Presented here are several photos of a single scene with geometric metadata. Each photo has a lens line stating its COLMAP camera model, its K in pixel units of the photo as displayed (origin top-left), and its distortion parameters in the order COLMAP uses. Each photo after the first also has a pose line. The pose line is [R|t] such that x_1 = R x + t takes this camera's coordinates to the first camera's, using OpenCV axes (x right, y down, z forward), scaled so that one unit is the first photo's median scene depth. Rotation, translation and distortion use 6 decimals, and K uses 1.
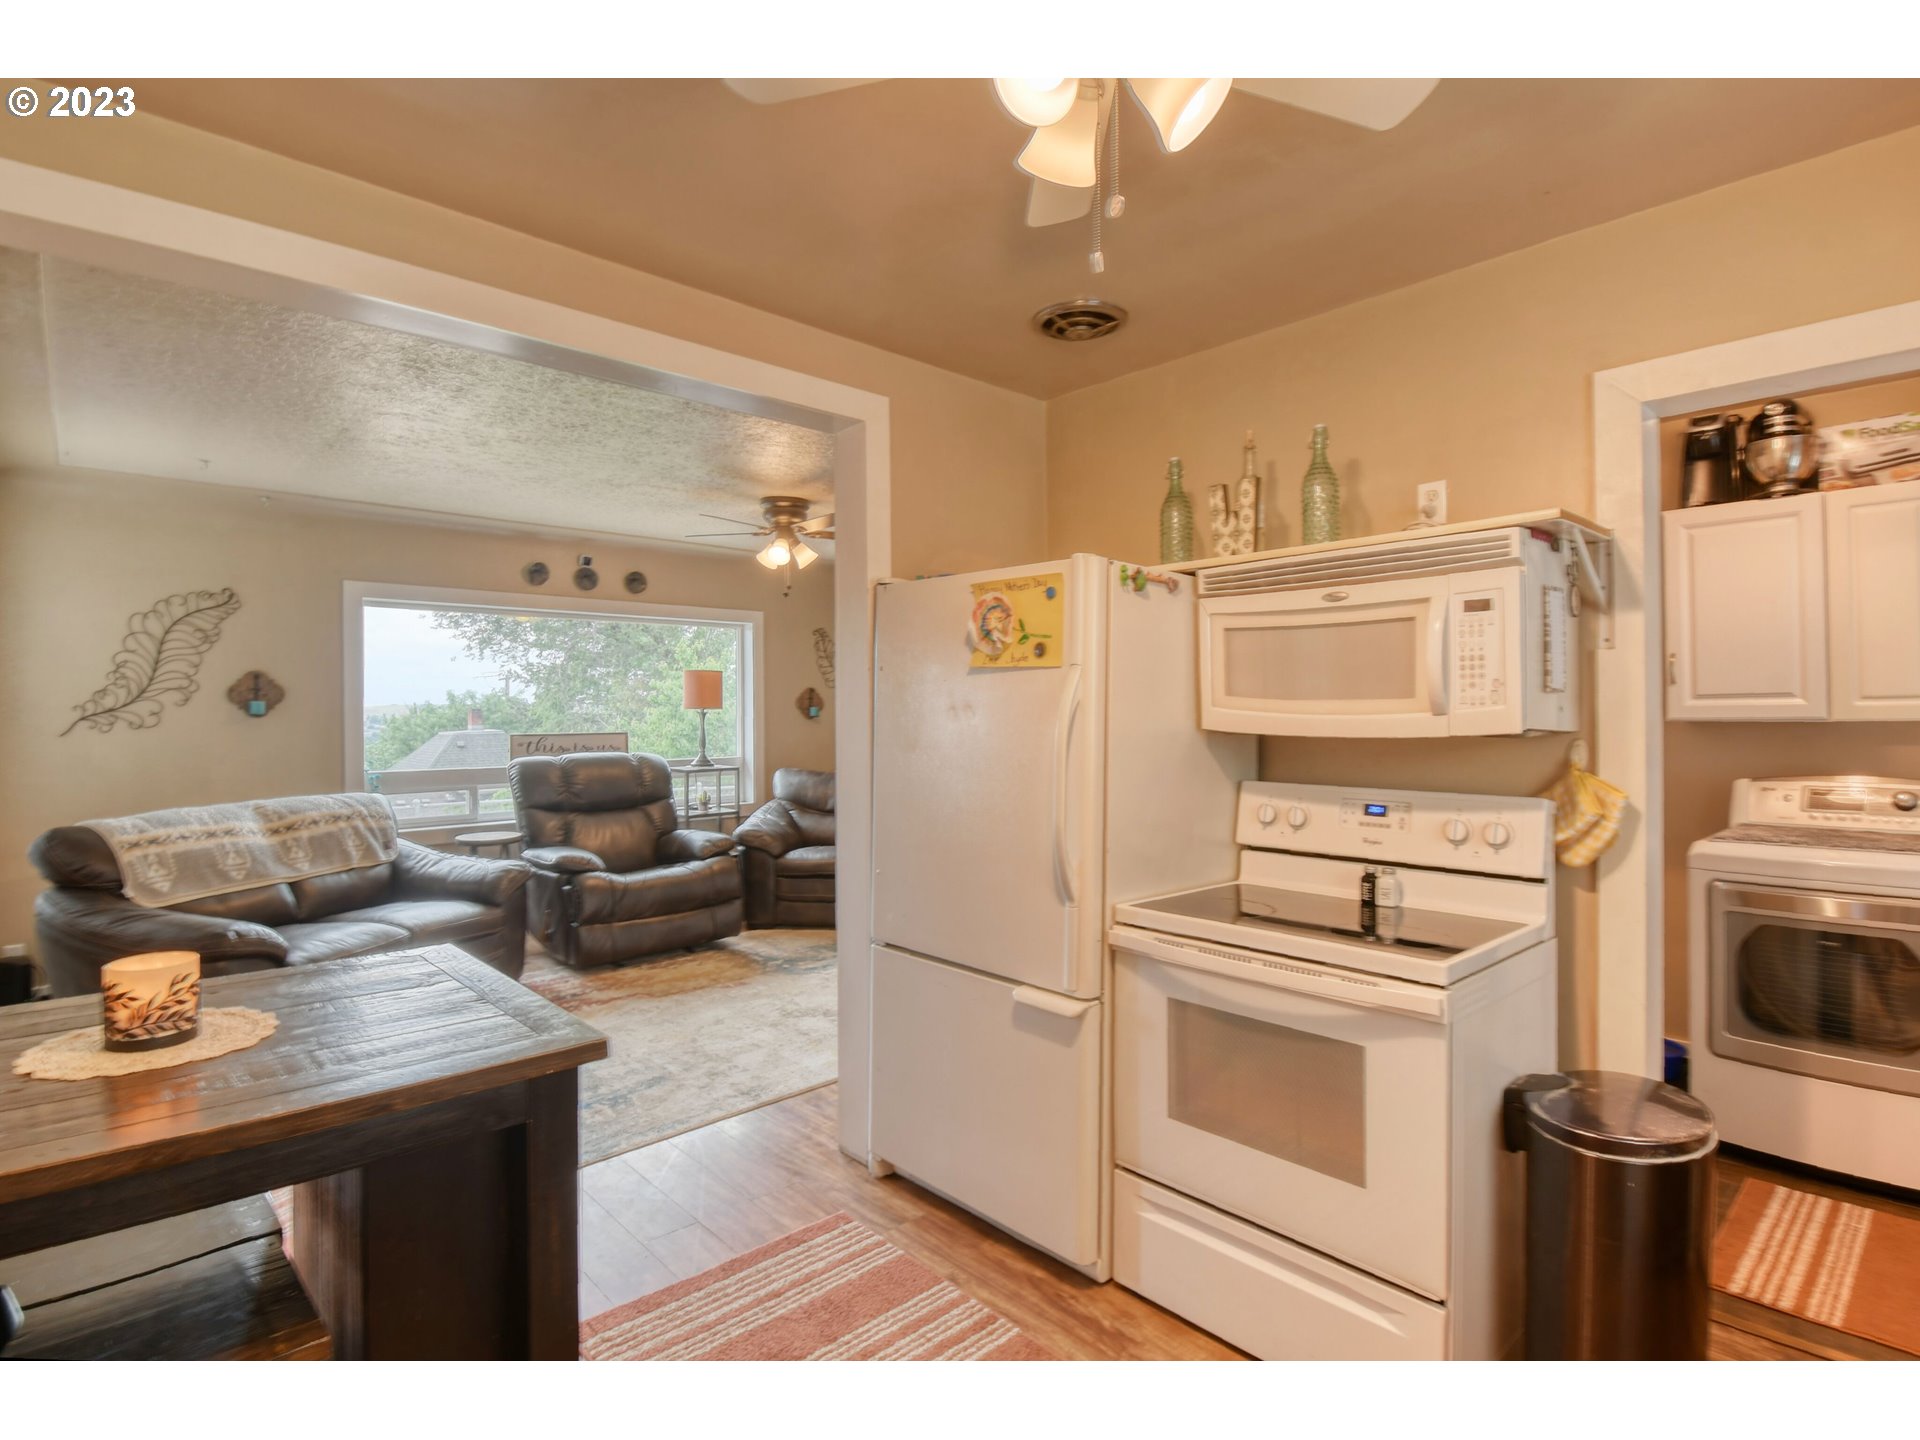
lens RADIAL K [[943.0, 0, 941.0], [0, 943.0, 725.9], [0, 0, 1]] dist [0.011798, -0.021580]
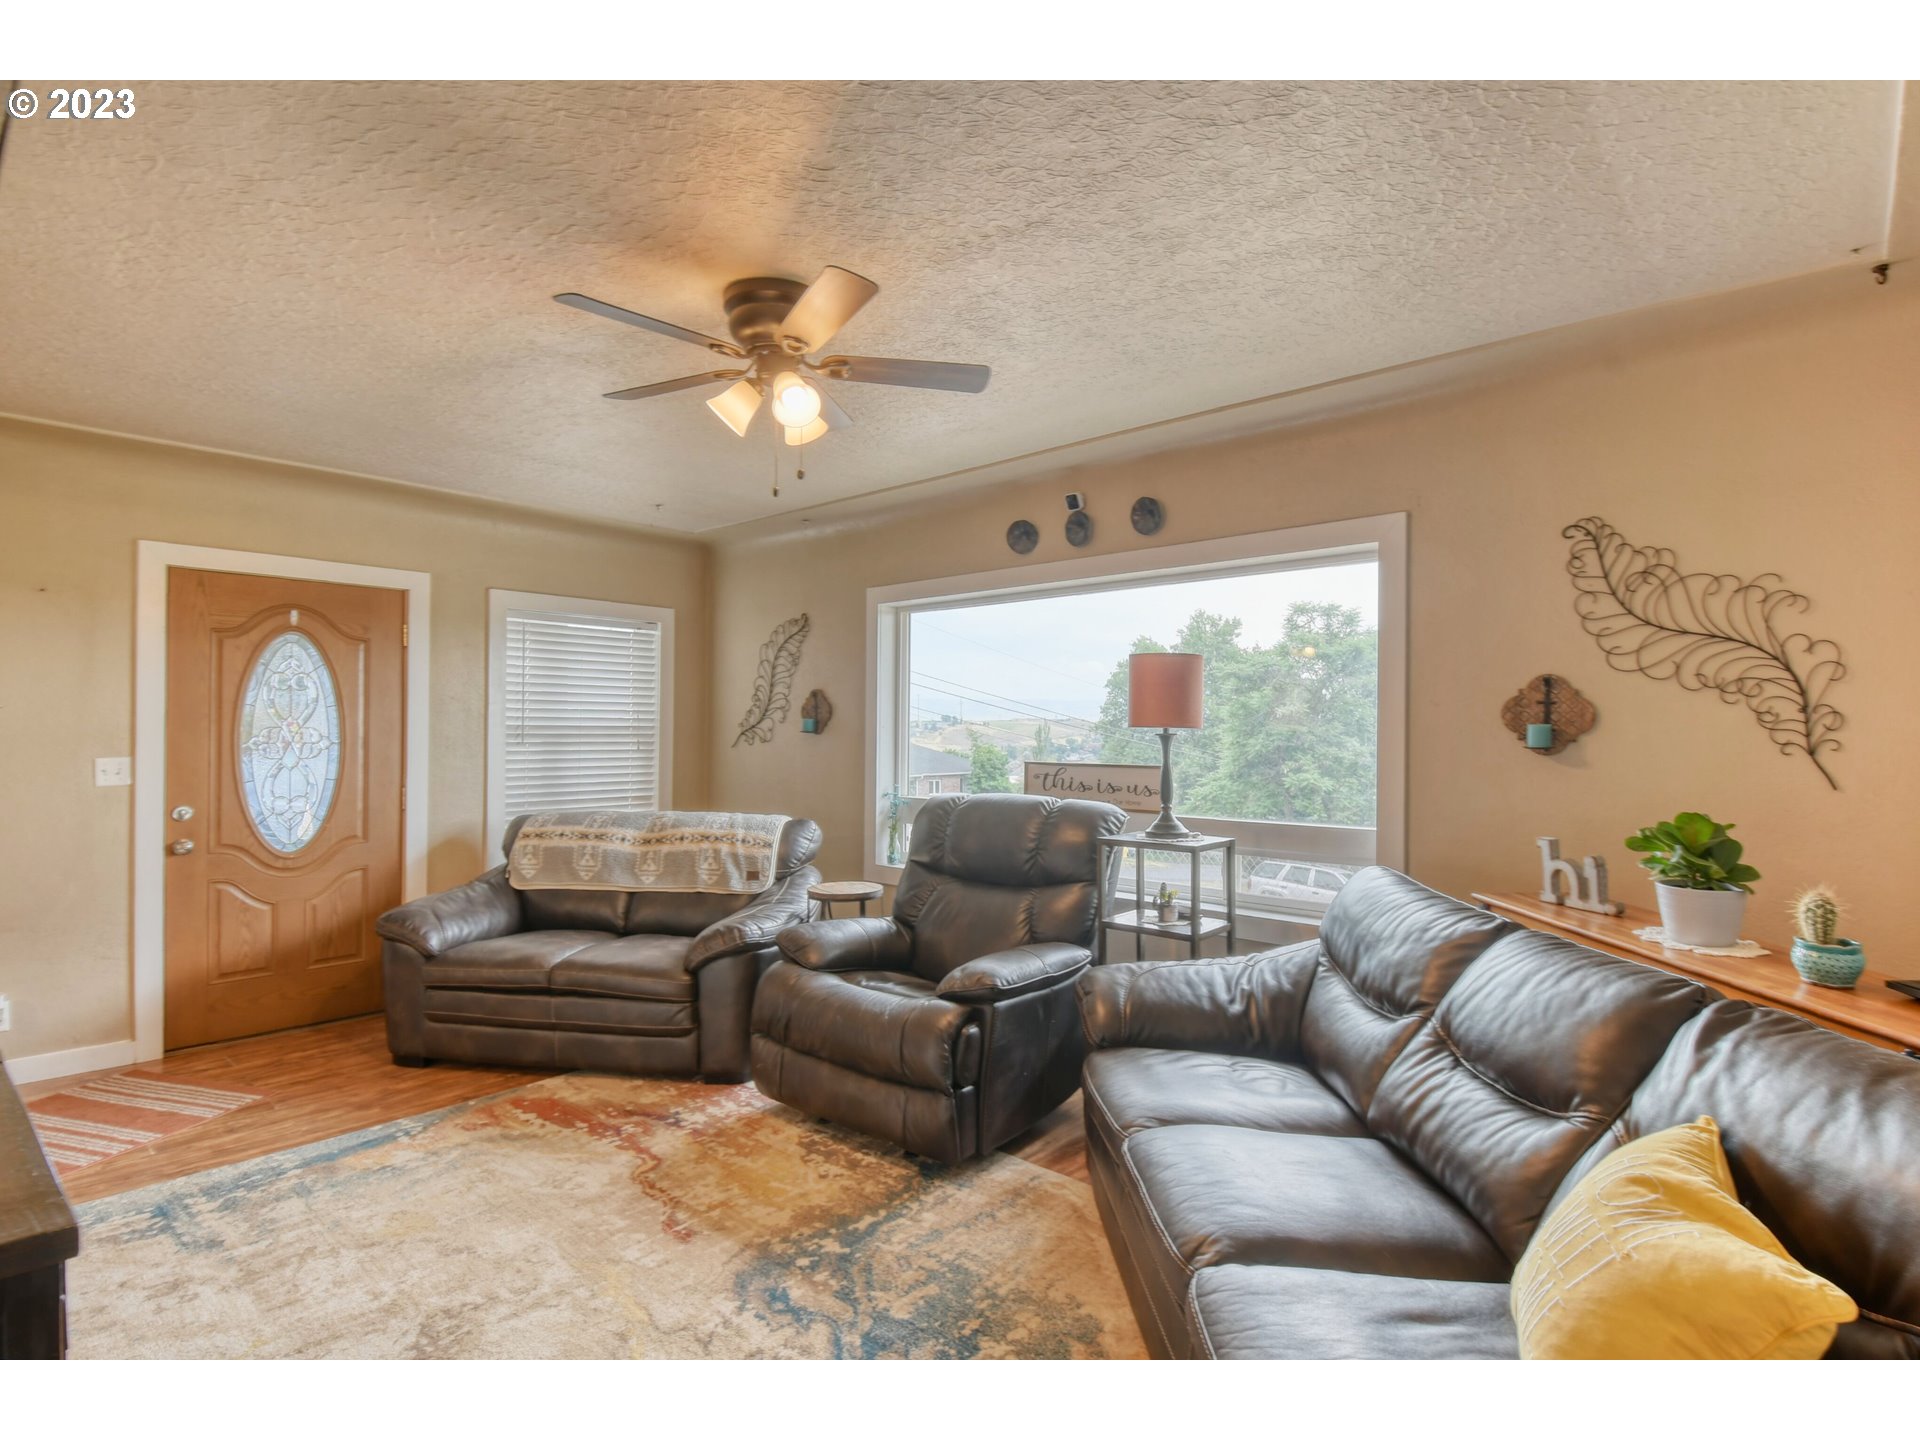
lens RADIAL K [[943.0, 0, 955.0], [0, 943.0, 754.6], [0, 0, 1]] dist [0.011798, -0.021580]
pose [[0.092874, 0.028483, -0.995270, 0.330558], [-0.022194, 0.999402, 0.026530, -0.018434], [0.995430, 0.019625, 0.093451, 1.104035]]
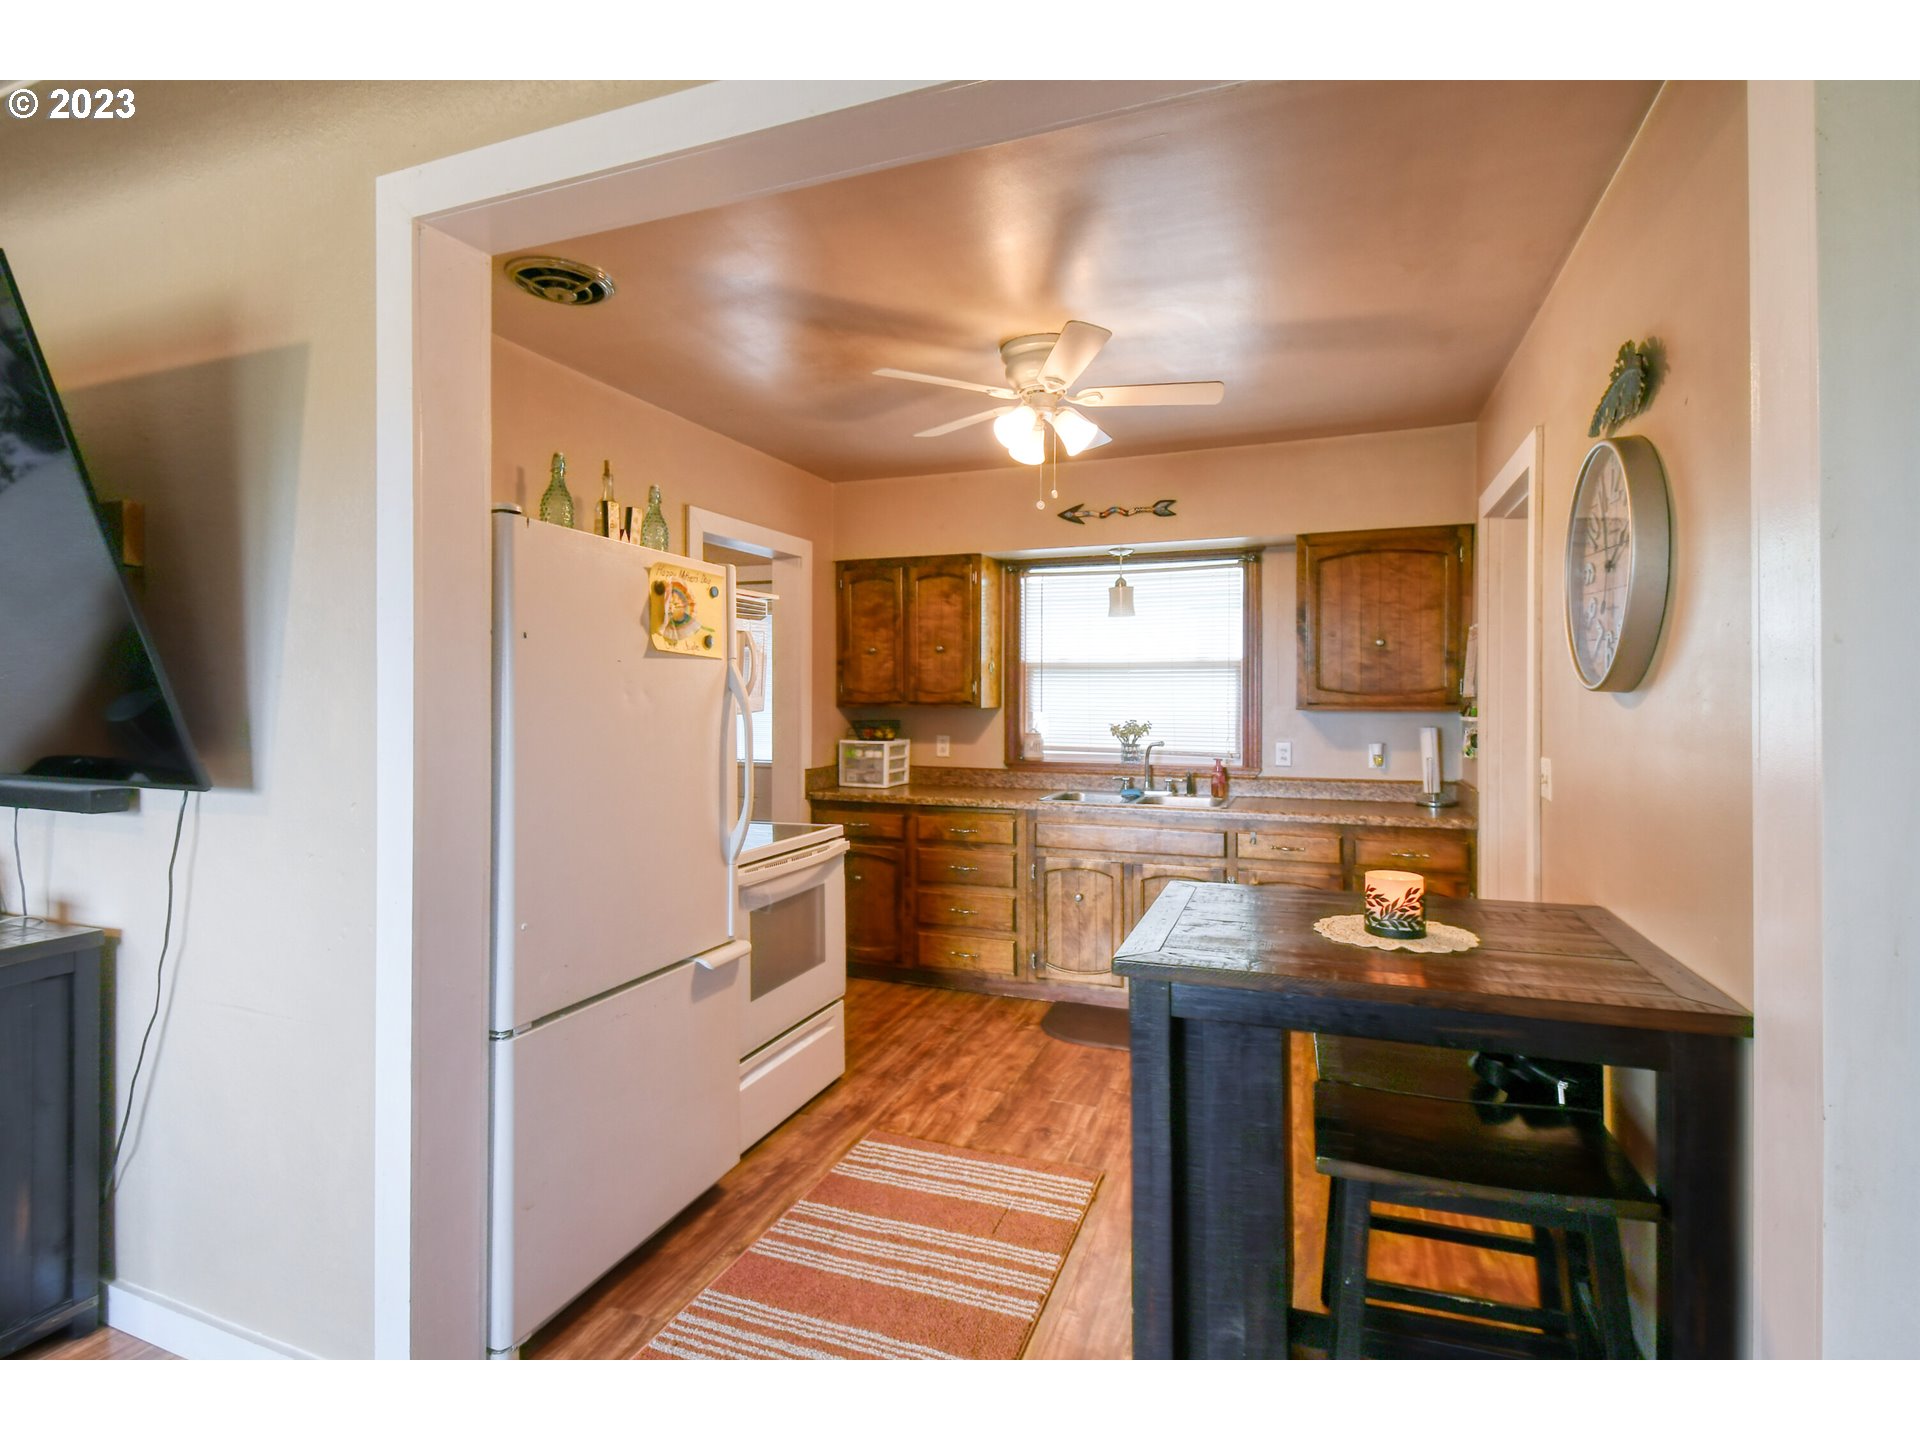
lens RADIAL K [[921.7, 0, 964.2], [0, 921.7, 696.1], [0, 0, 1]] dist [0.017314, -0.000276]
pose [[-0.448744, 0.005823, 0.893641, -0.481217], [0.012459, 0.999922, -0.000260, -0.006219], [-0.893573, 0.011017, -0.448782, 0.591012]]
